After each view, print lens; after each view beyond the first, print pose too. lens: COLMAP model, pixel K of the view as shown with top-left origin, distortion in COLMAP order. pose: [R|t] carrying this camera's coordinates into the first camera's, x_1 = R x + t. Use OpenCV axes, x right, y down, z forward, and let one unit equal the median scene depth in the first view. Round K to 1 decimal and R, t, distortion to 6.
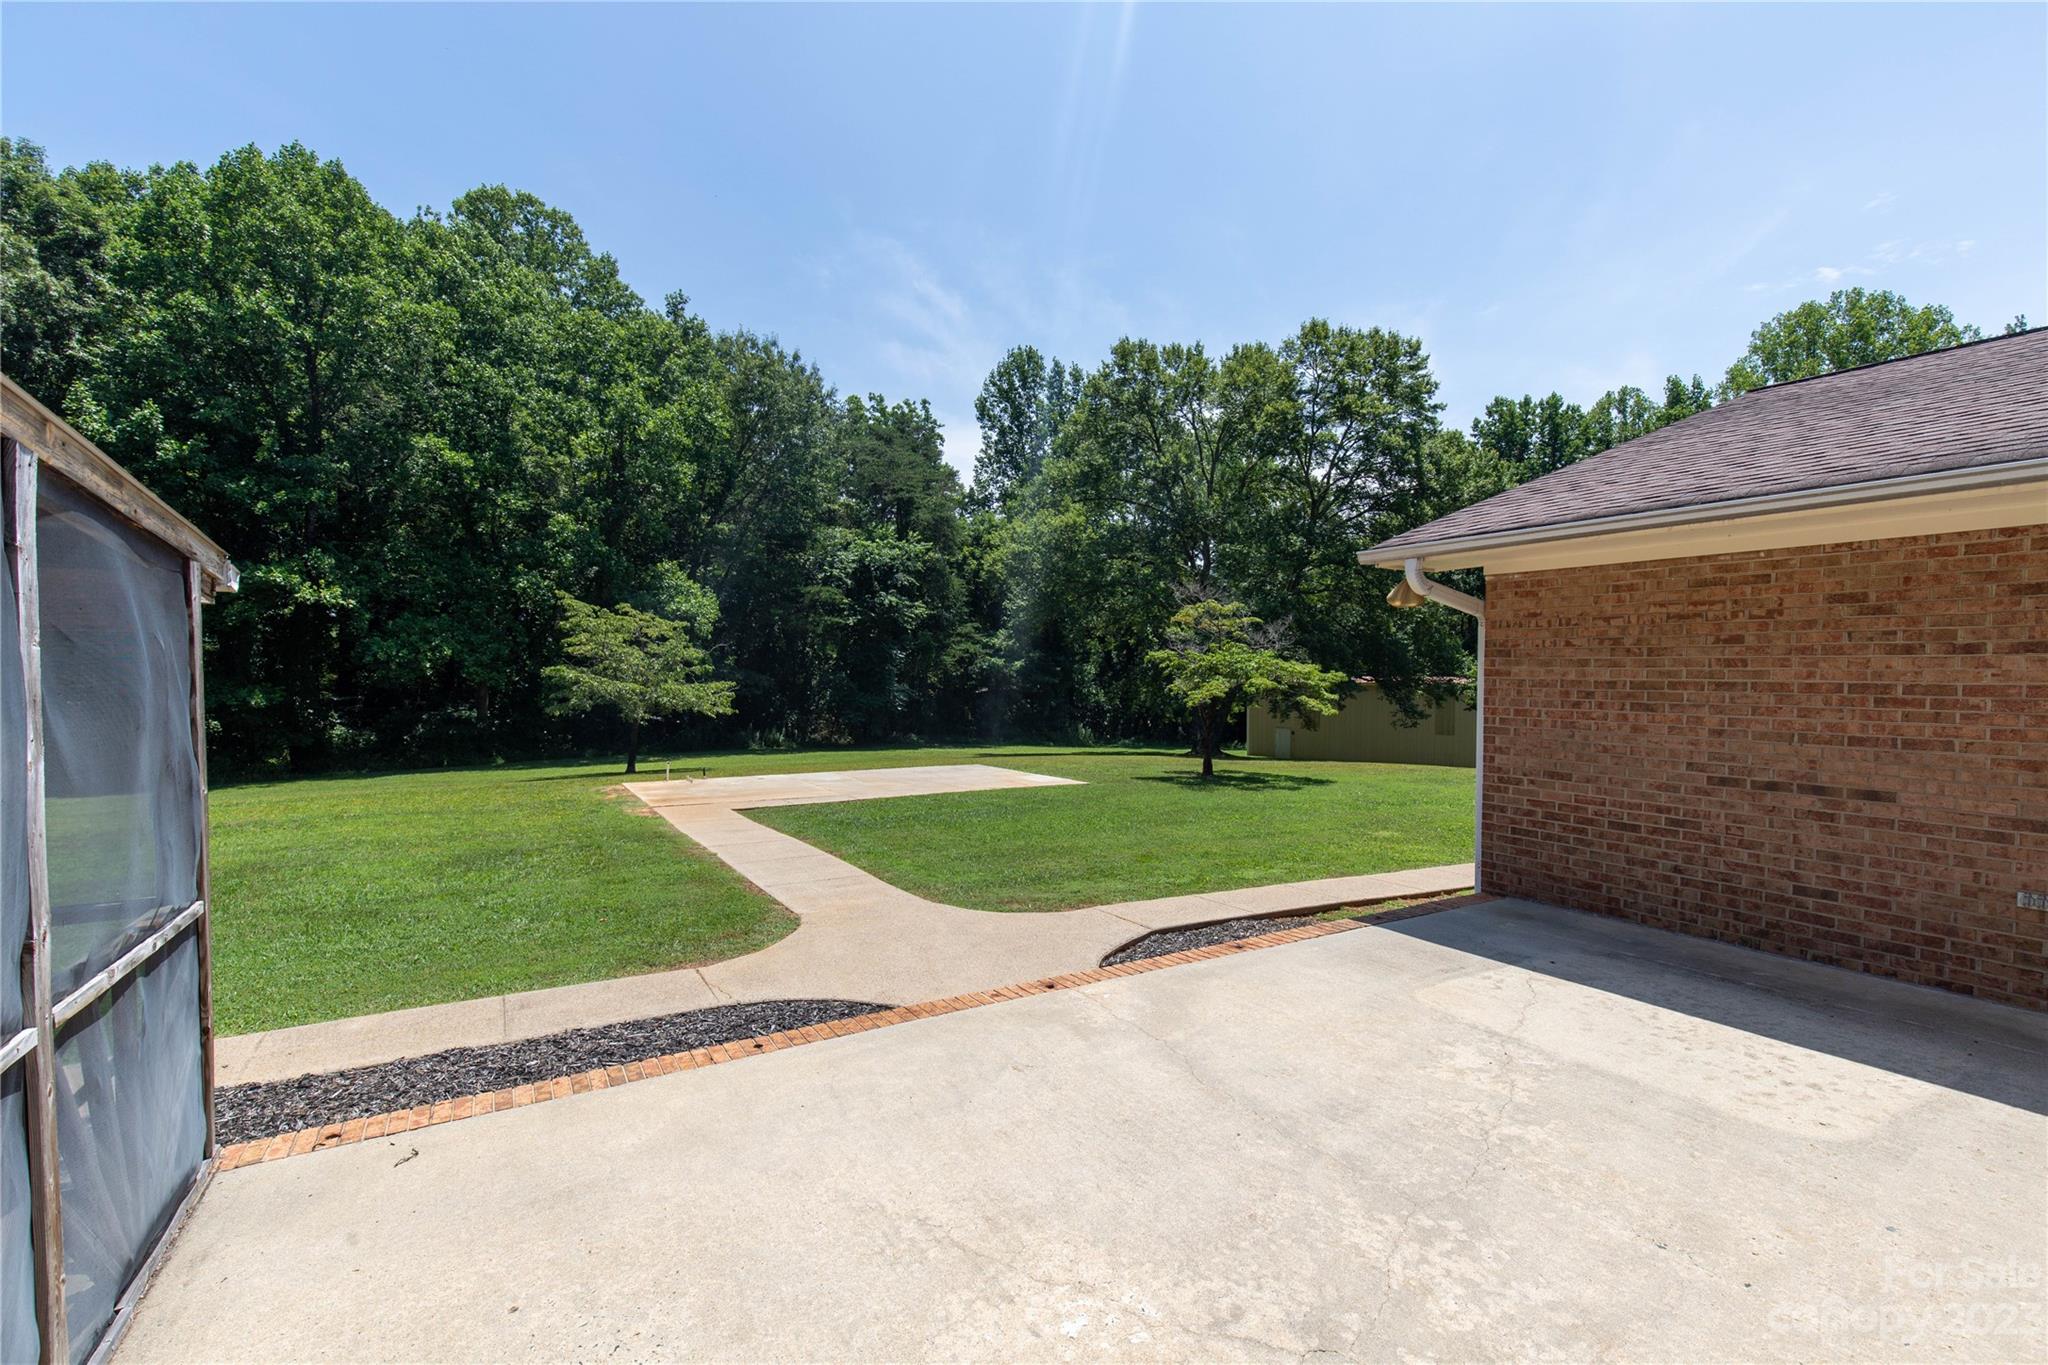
lens RADIAL K [[925.1, 0, 1031.9], [0, 925.1, 720.0], [0, 0, 1]] dist [0.002322, 0.000316]
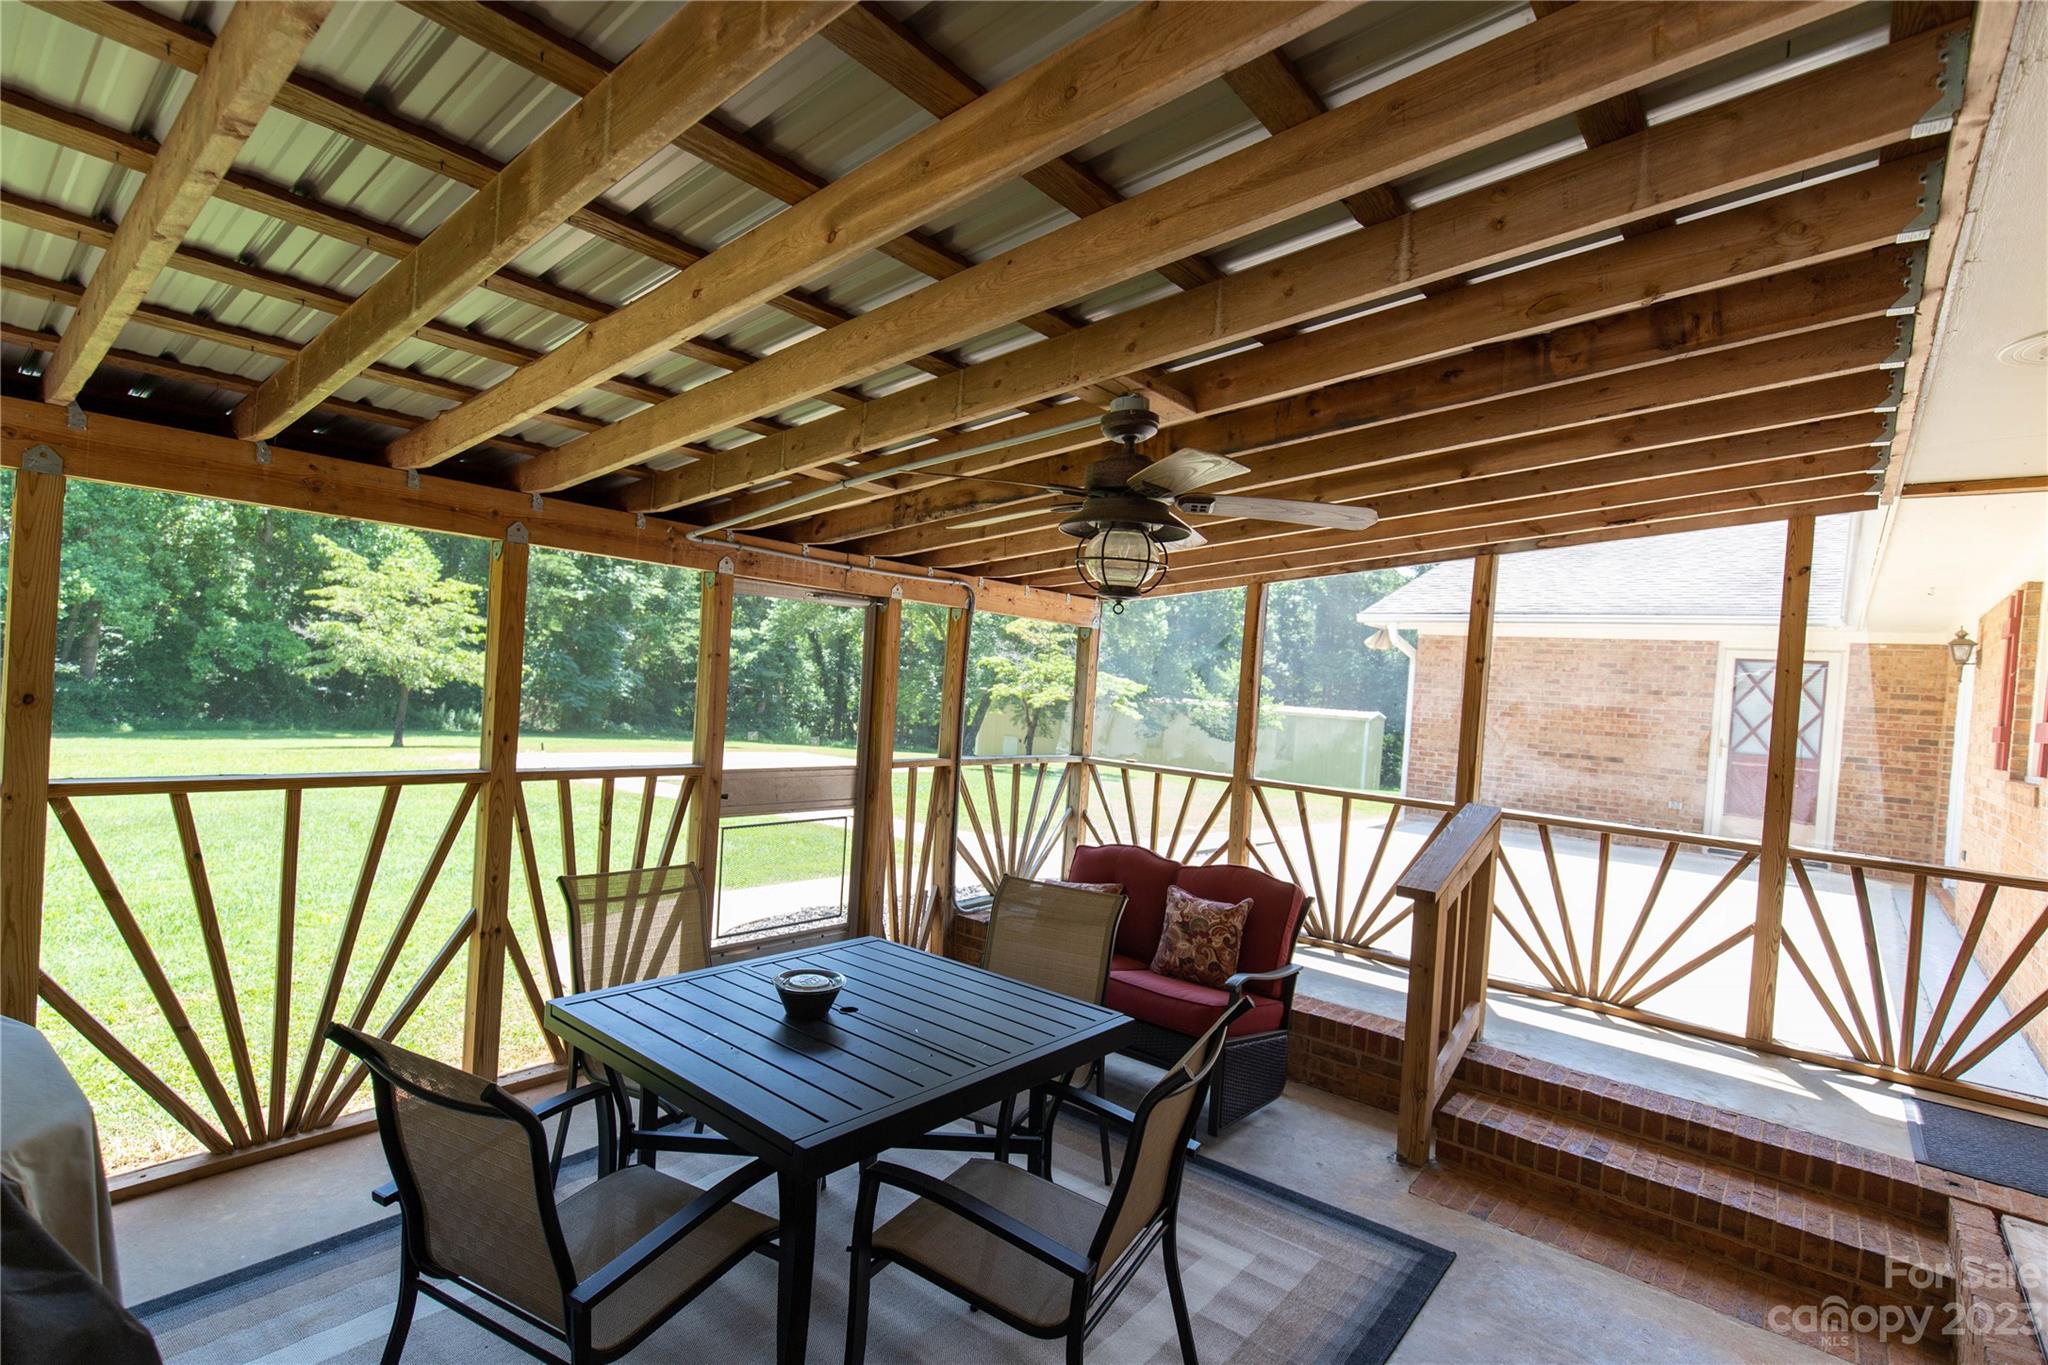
lens RADIAL K [[925.1, 0, 1074.6], [0, 925.1, 711.8], [0, 0, 1]] dist [0.002322, 0.000316]
pose [[0.939328, 0.055246, 0.338541, -0.859555], [-0.050493, 0.998463, -0.022838, 0.073821], [-0.339282, 0.004358, 0.940674, -0.503112]]
